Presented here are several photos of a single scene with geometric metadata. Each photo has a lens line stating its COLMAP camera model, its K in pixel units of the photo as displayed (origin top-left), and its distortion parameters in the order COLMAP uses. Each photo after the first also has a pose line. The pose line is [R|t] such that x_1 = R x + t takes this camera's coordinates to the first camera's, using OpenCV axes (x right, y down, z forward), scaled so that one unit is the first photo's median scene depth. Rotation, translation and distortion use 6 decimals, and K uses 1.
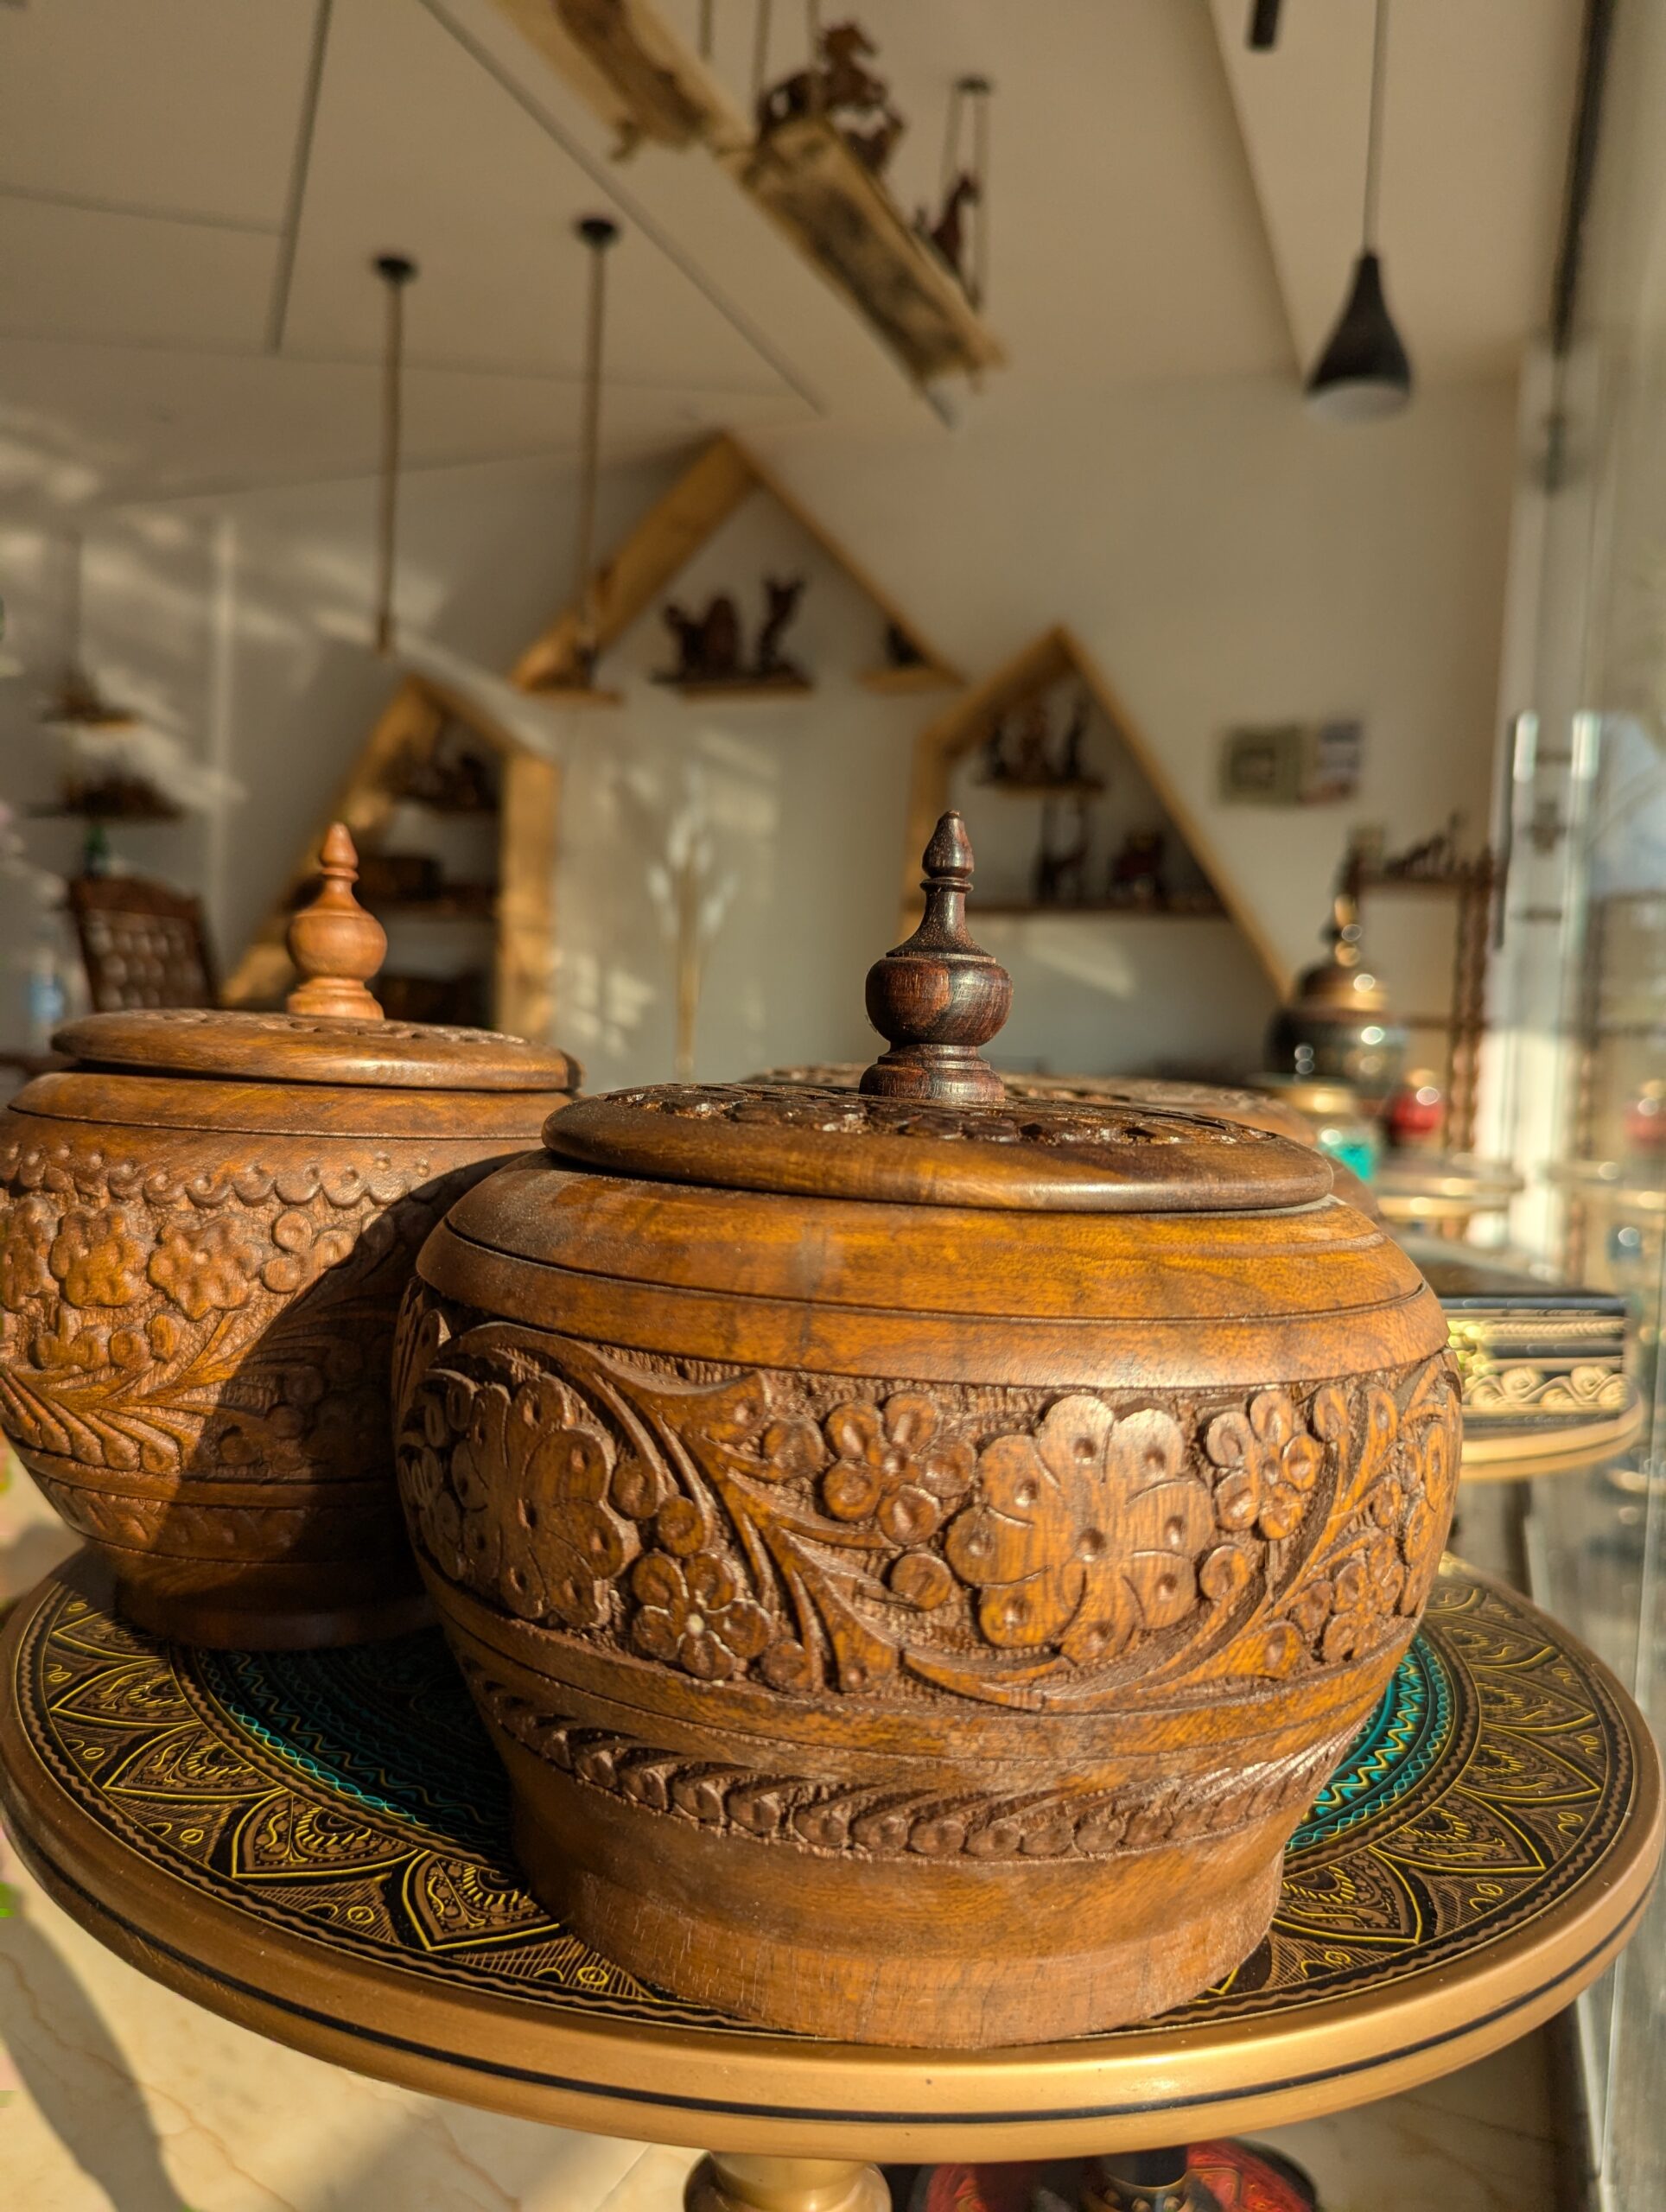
lens RADIAL K [[1670.9, 0, 817.6], [0, 1670.9, 1109.0], [0, 0, 1]] dist [0.023894, -0.022755]
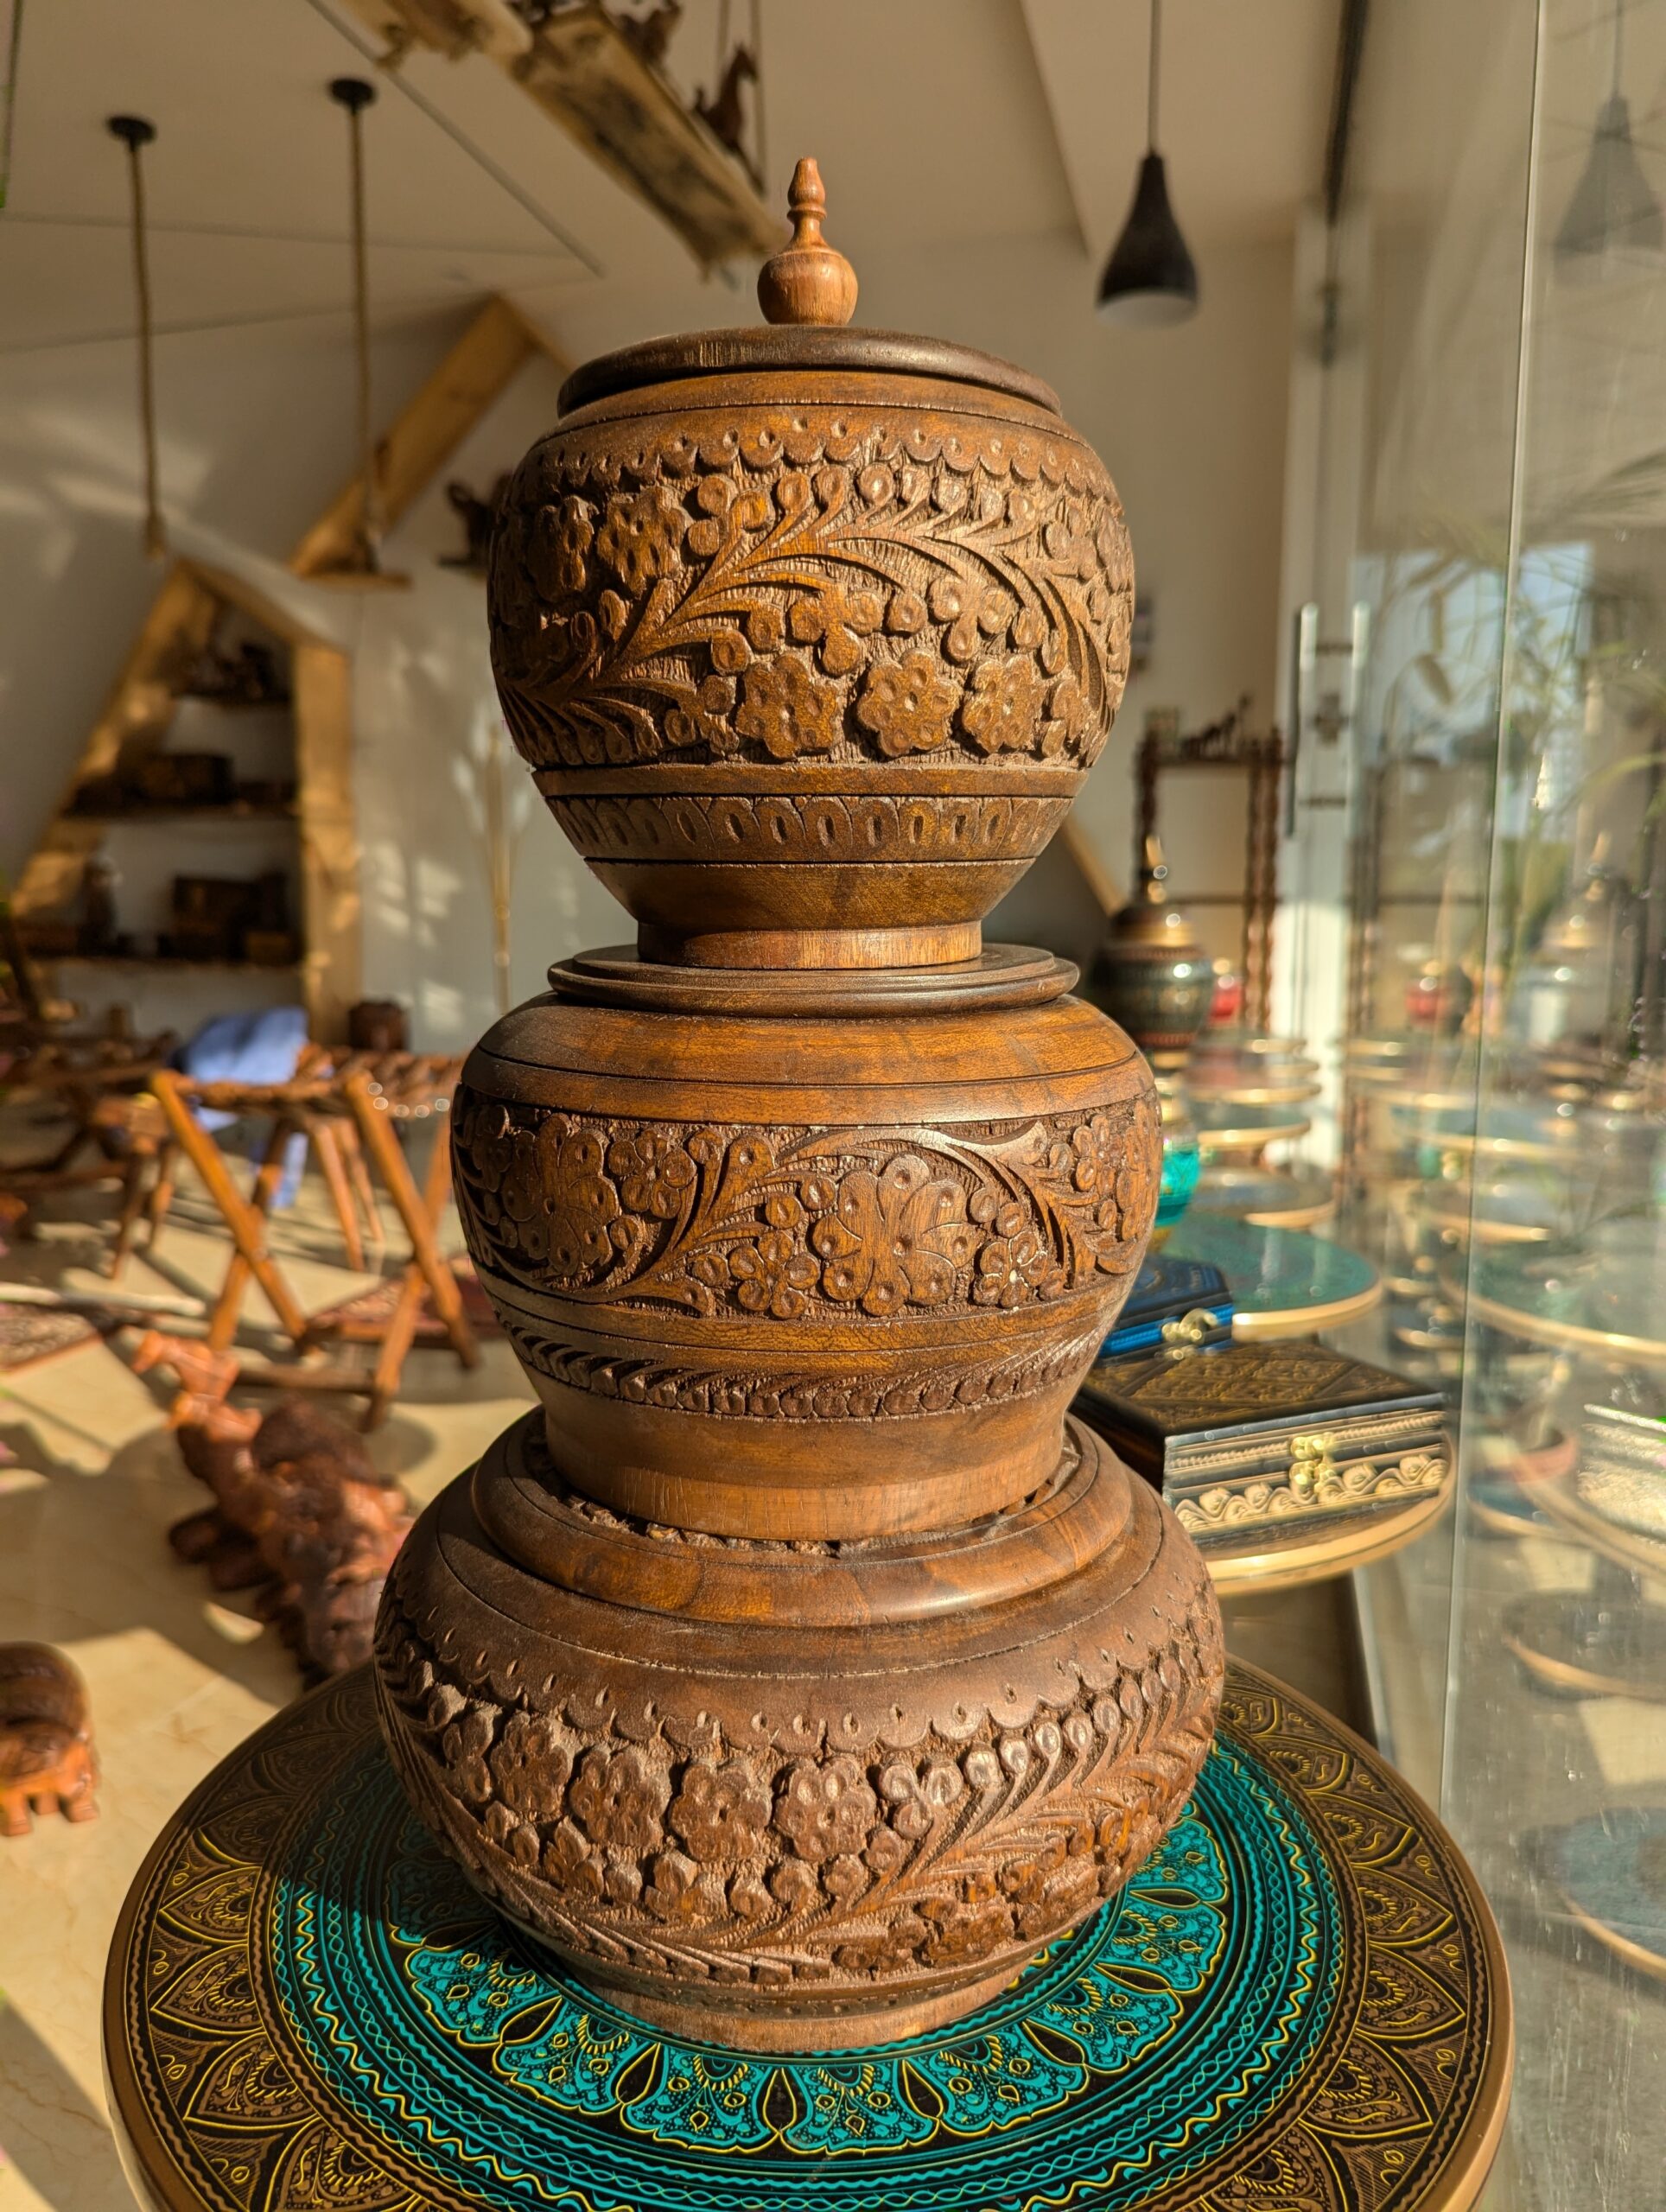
lens RADIAL K [[1670.9, 0, 813.7], [0, 1670.9, 1093.3], [0, 0, 1]] dist [0.023894, -0.022755]
pose [[0.992136, -0.059612, 0.110059, -0.011425], [0.049174, 0.994240, 0.095228, -0.042660], [-0.115102, -0.089067, 0.989353, -0.012342]]
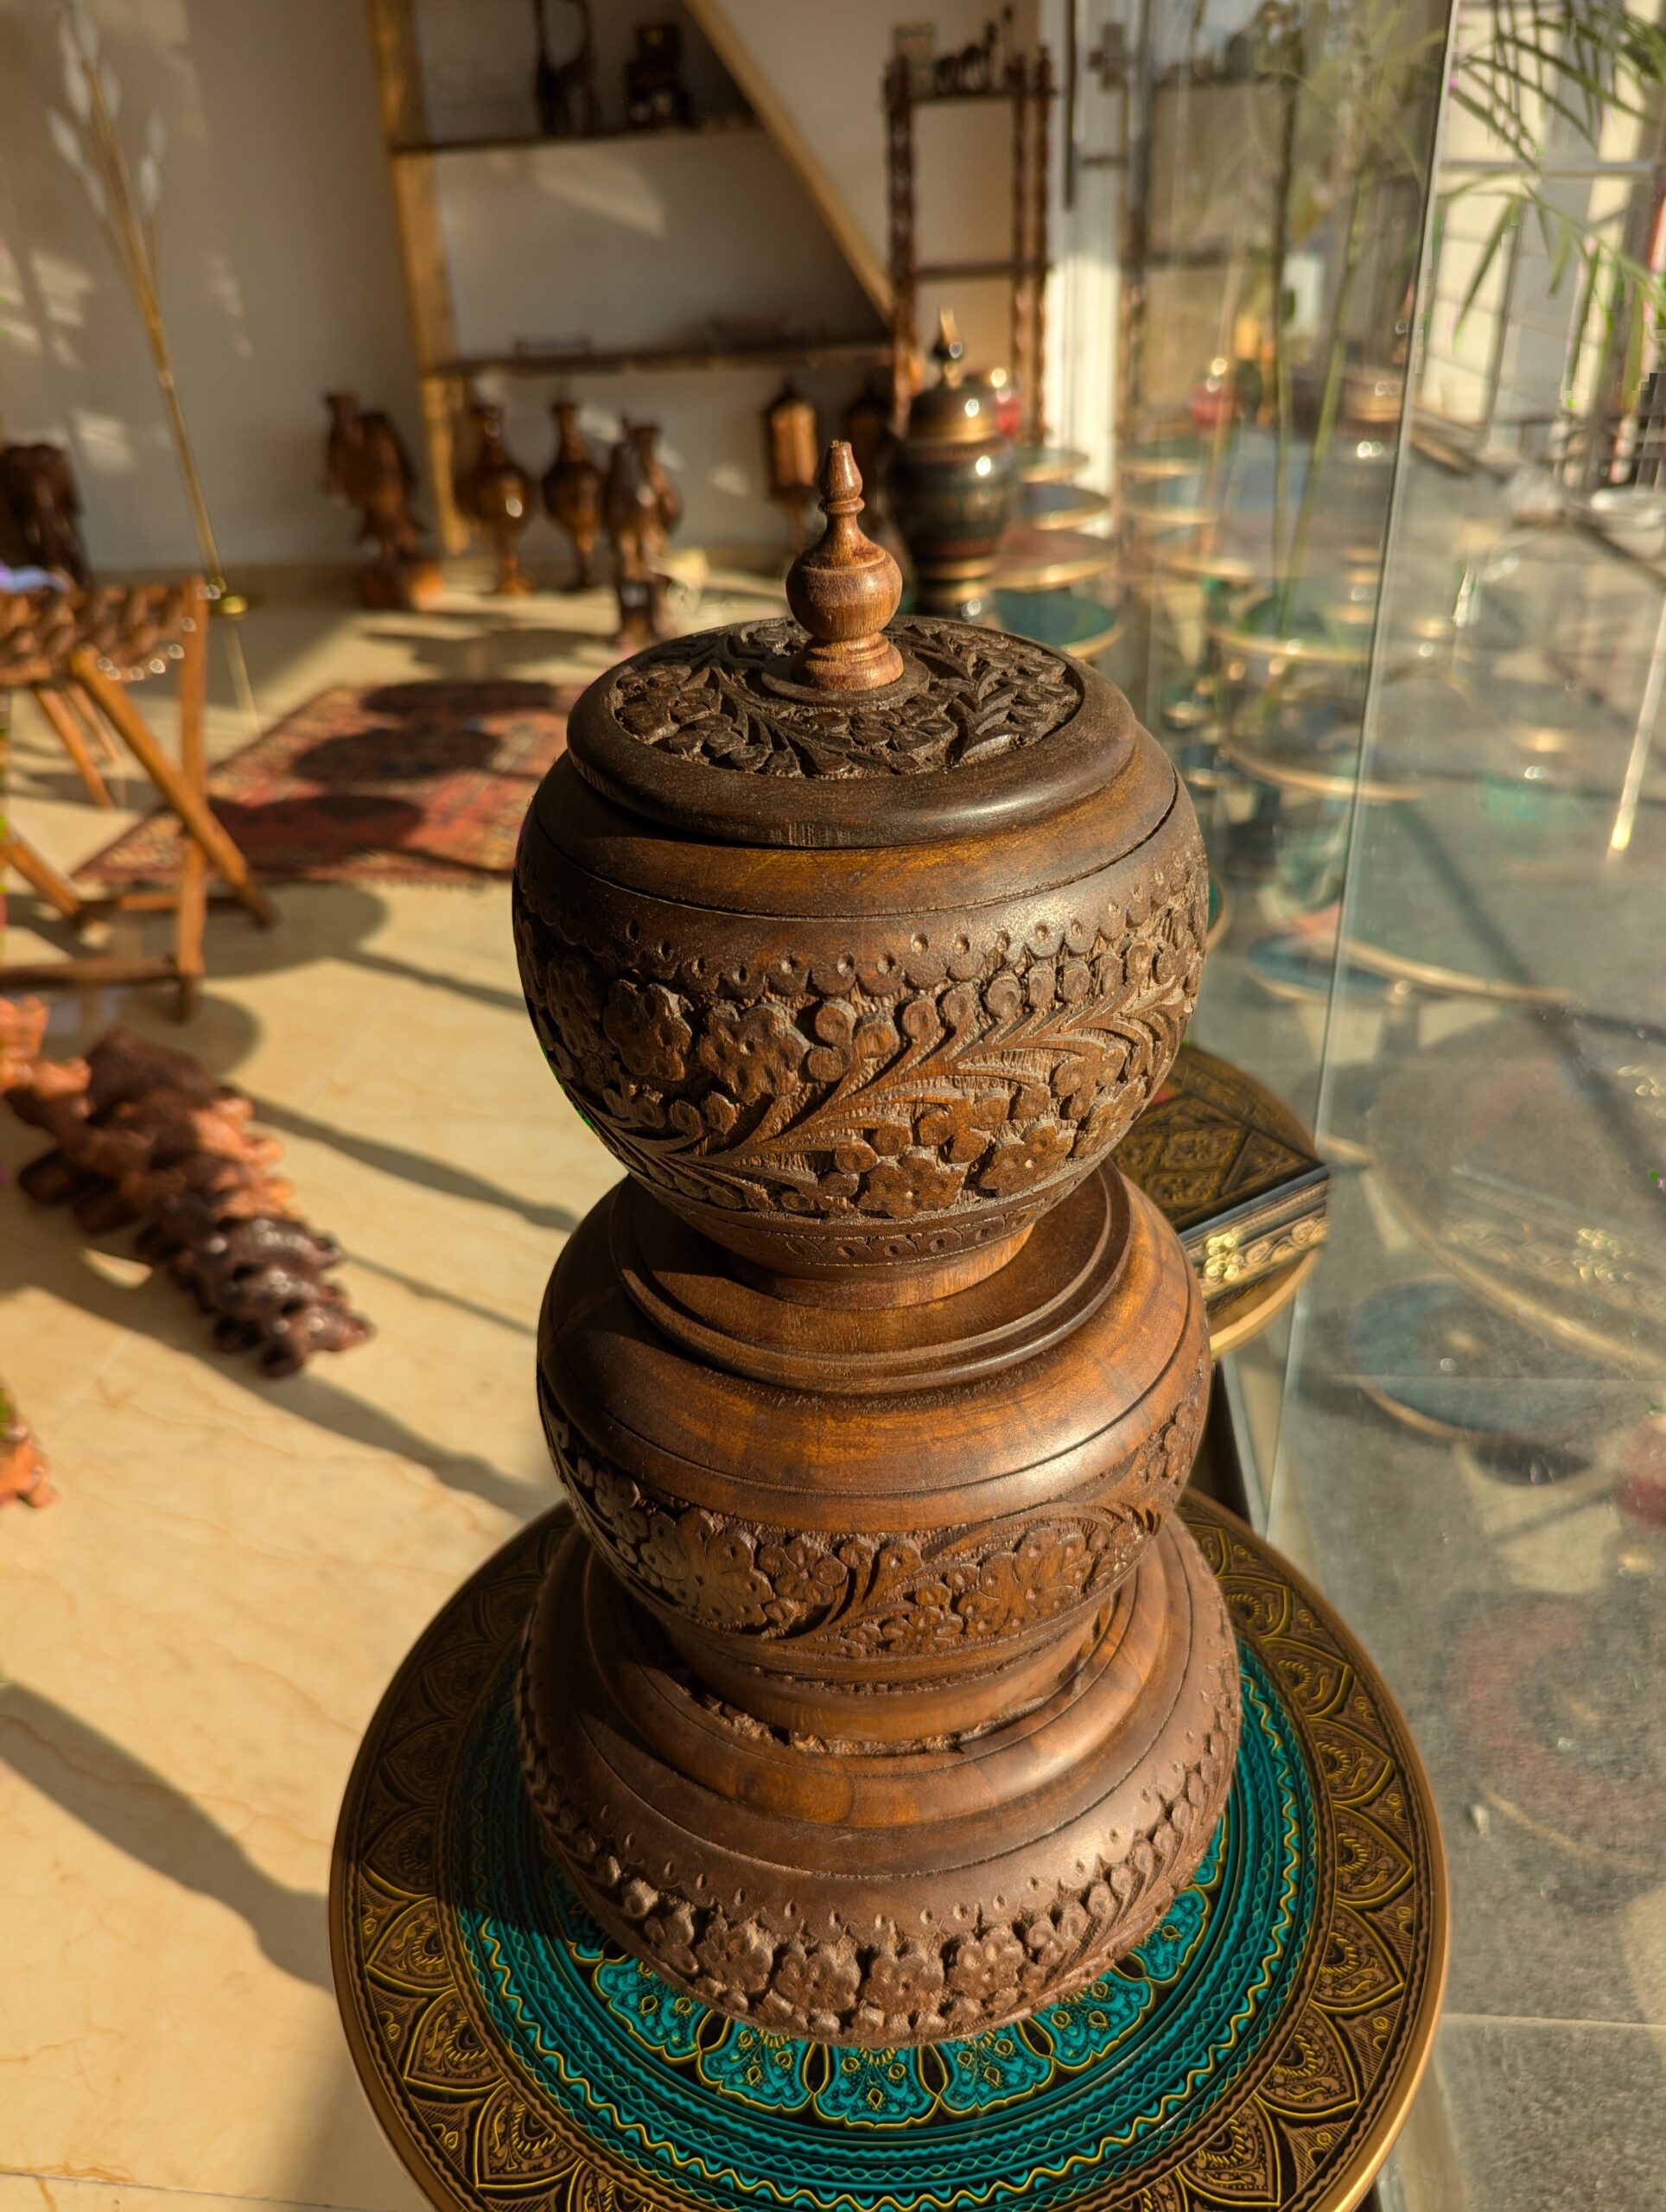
lens RADIAL K [[1670.9, 0, 839.2], [0, 1670.9, 1127.4], [0, 0, 1]] dist [0.023894, -0.022755]
pose [[0.950428, -0.232074, 0.206949, -0.024829], [0.102537, 0.862240, 0.496012, -0.111936], [-0.293551, -0.450204, 0.843294, 0.009982]]
